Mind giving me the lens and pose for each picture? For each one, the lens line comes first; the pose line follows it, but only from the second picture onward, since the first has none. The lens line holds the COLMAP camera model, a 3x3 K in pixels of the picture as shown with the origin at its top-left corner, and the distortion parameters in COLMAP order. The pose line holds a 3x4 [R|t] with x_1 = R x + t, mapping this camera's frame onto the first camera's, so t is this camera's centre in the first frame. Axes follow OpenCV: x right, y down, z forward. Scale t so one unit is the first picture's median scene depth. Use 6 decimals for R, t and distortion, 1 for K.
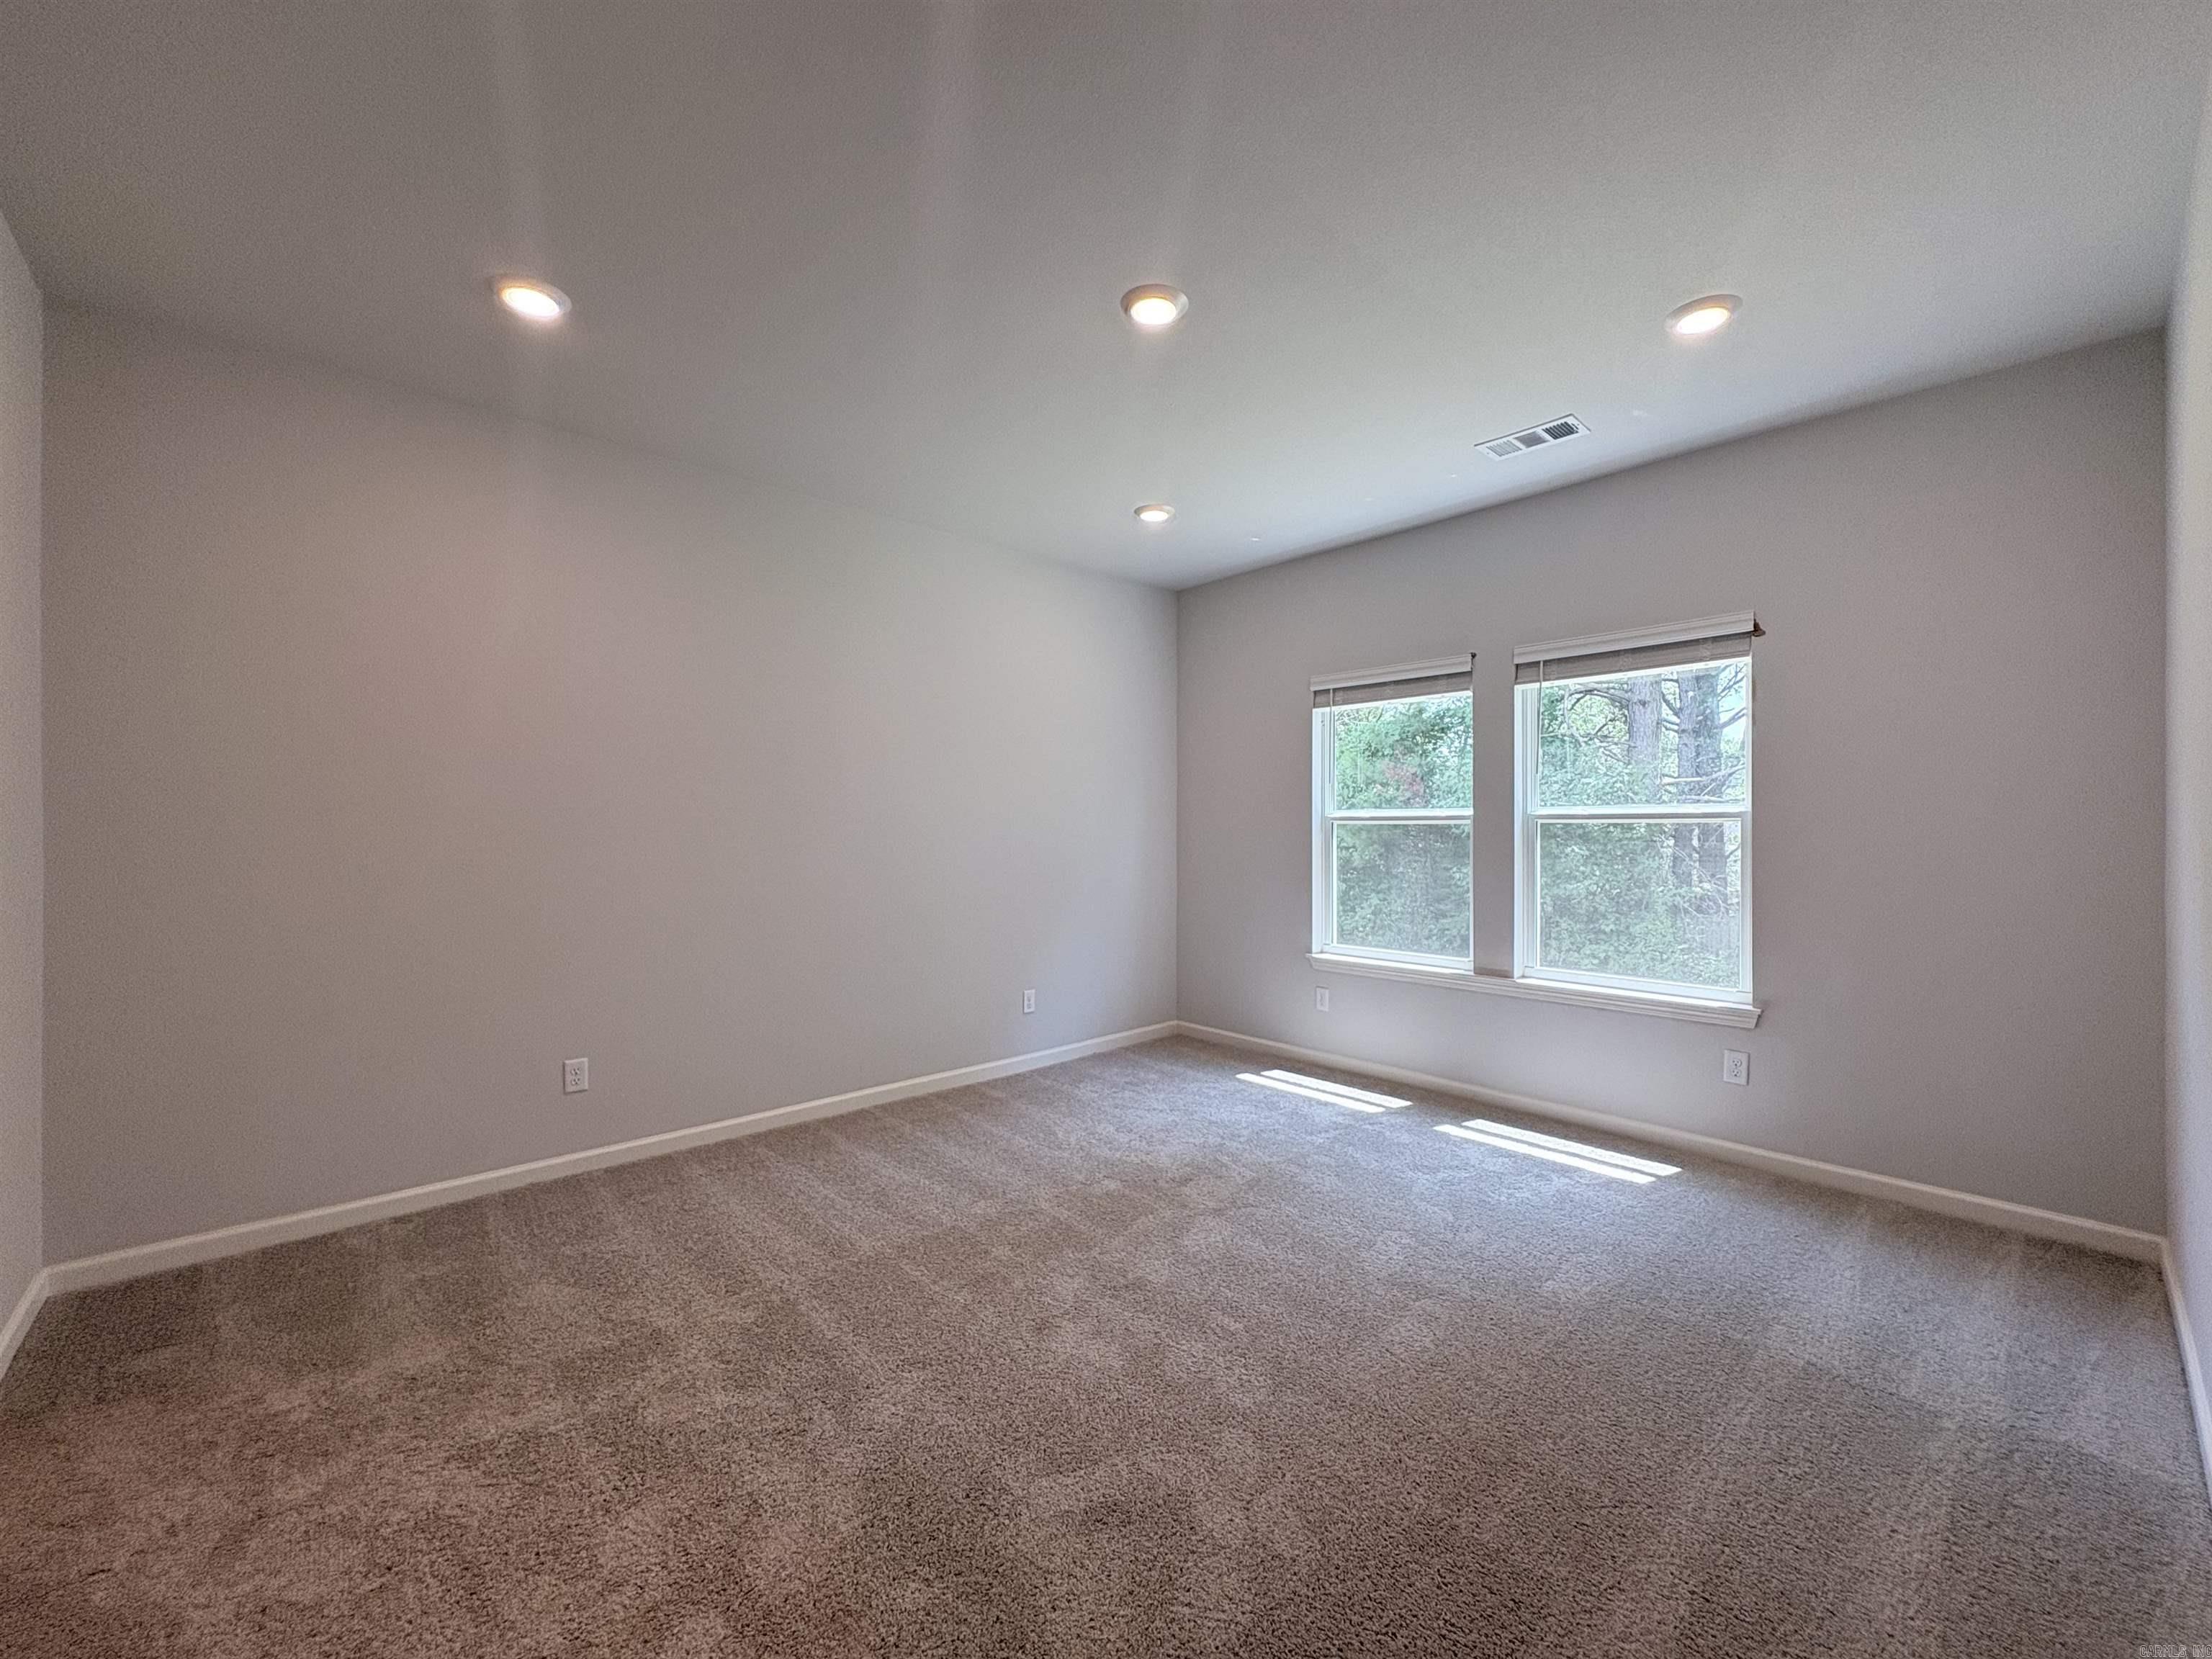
lens RADIAL K [[888.5, 0, 1127.1], [0, 888.5, 825.8], [0, 0, 1]] dist [0.006375, -0.000540]
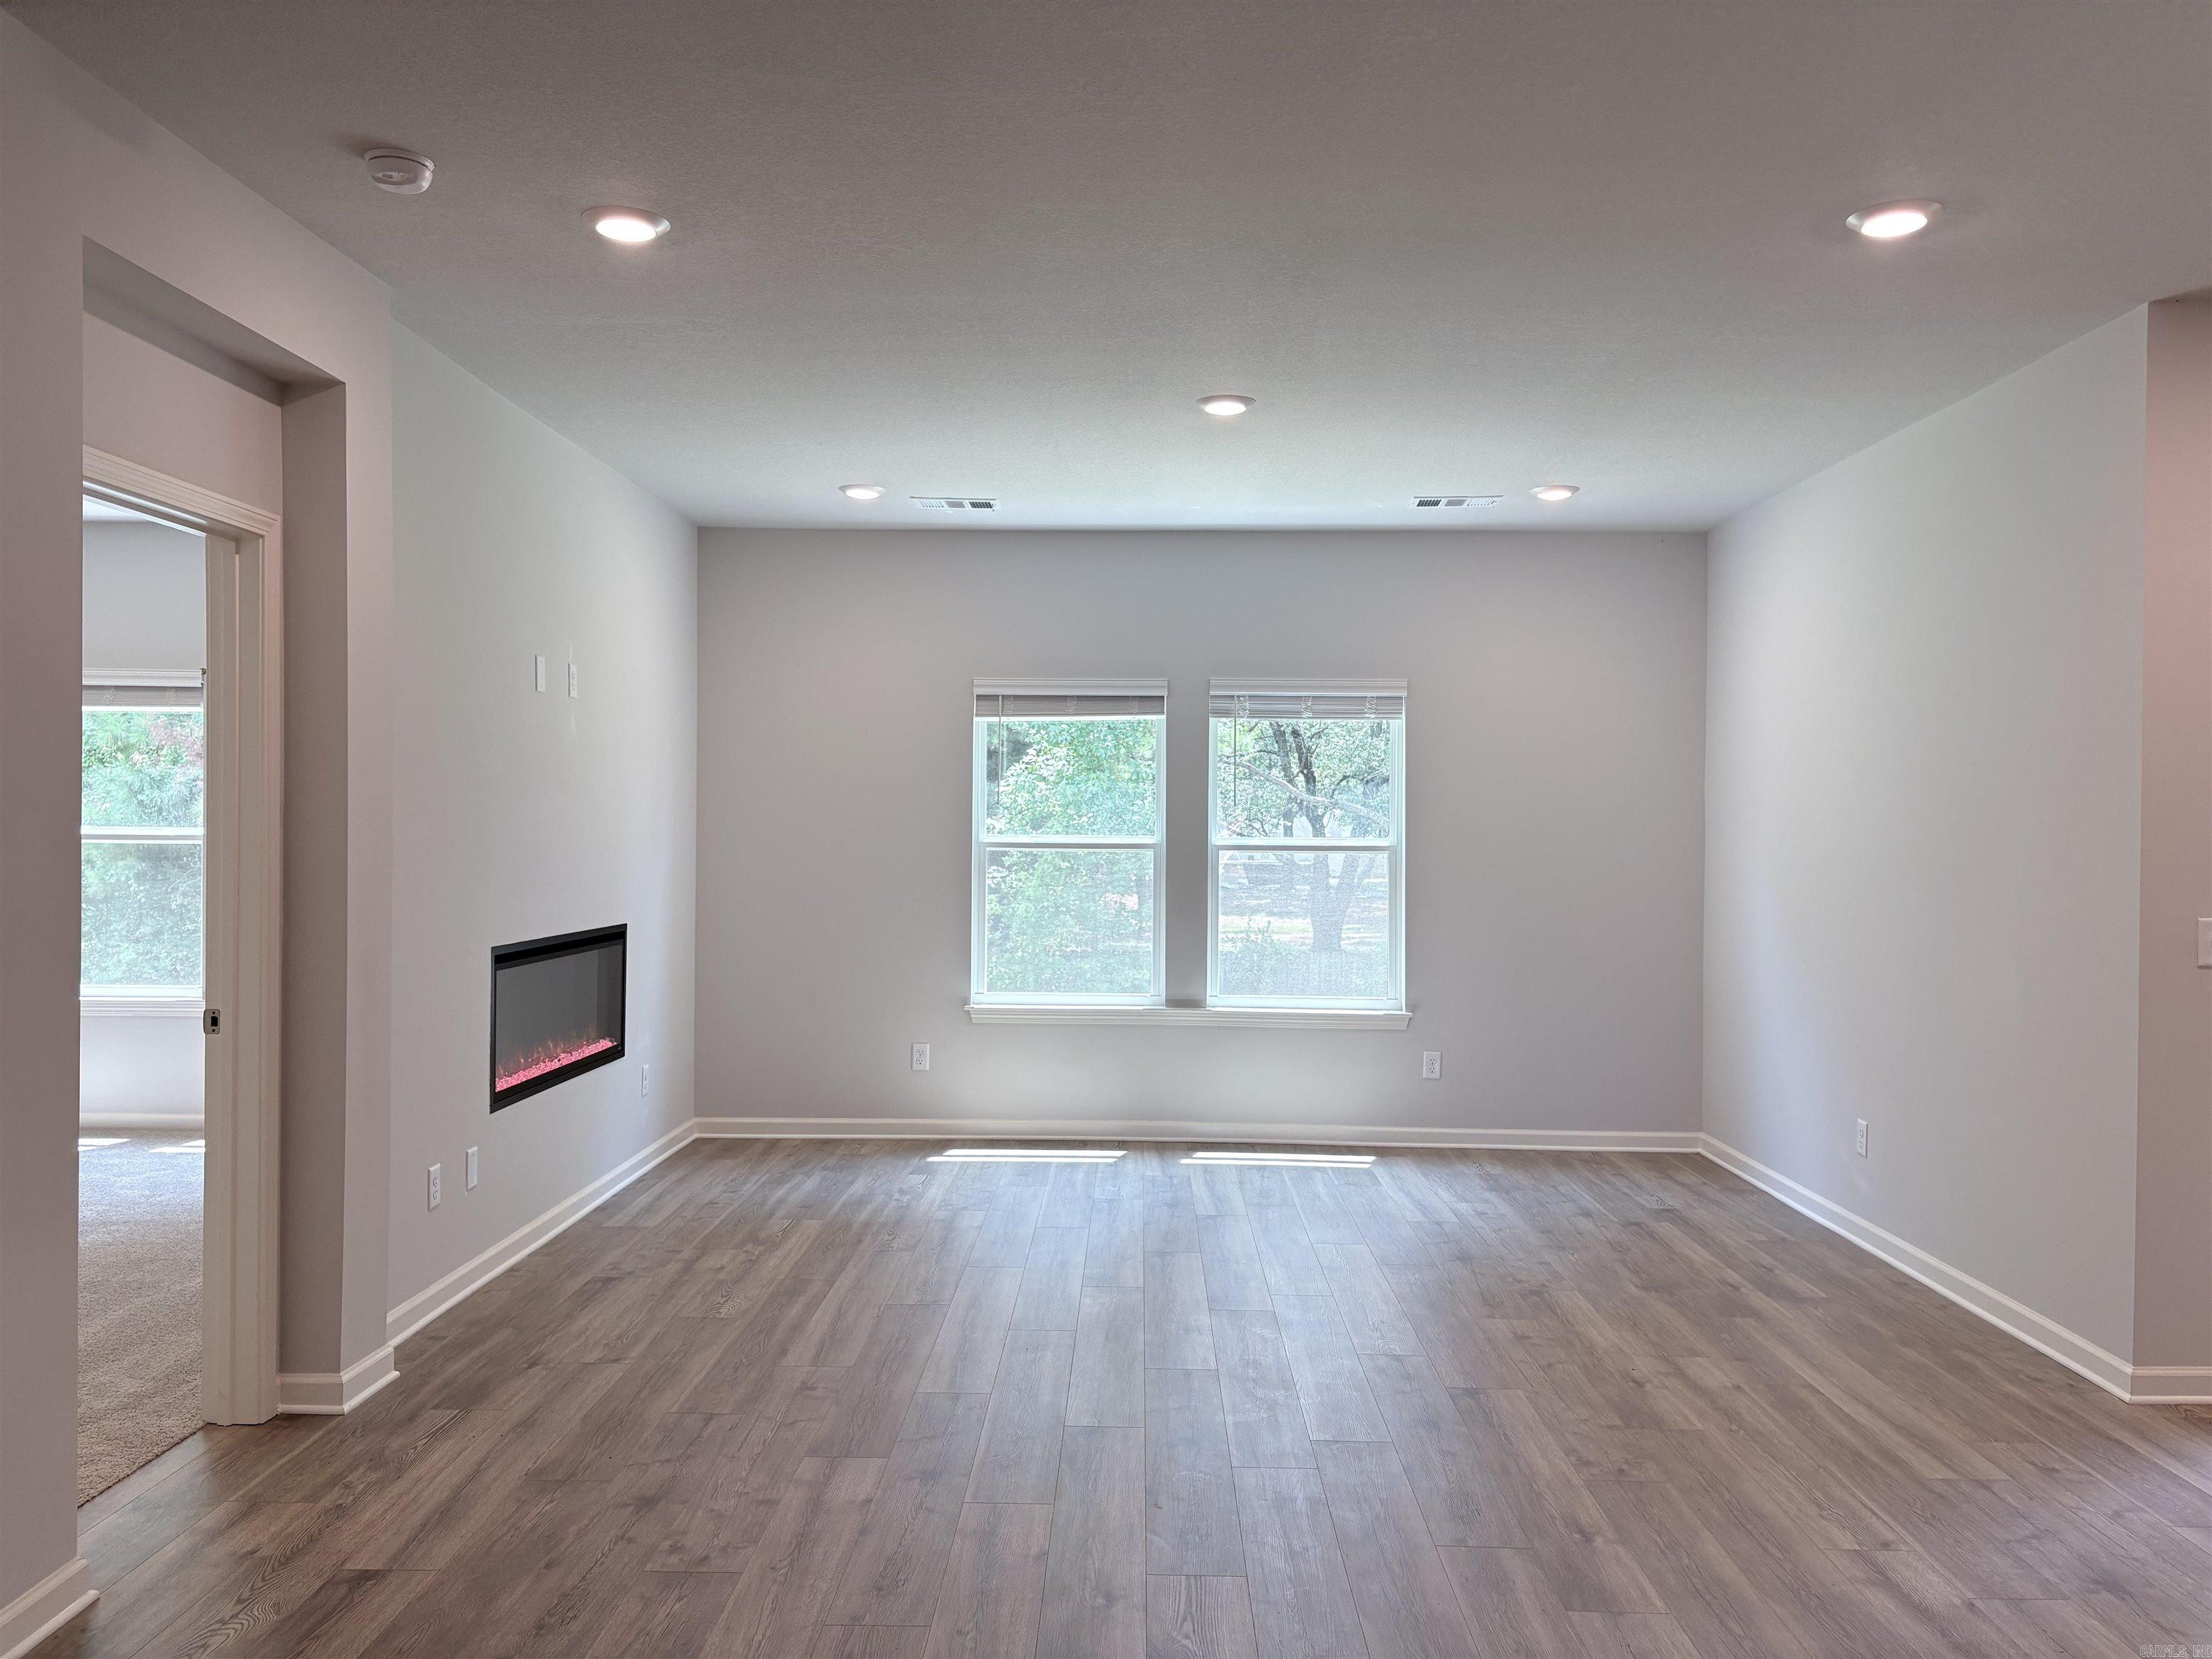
lens RADIAL K [[1662.9, 0, 1081.1], [0, 1662.9, 834.2], [0, 0, 1]] dist [0.040753, -0.040246]
pose [[0.705570, -0.003239, 0.708633, -0.950252], [-0.011552, 0.999804, 0.016072, -0.051589], [-0.708546, -0.019526, 0.705394, -0.215057]]
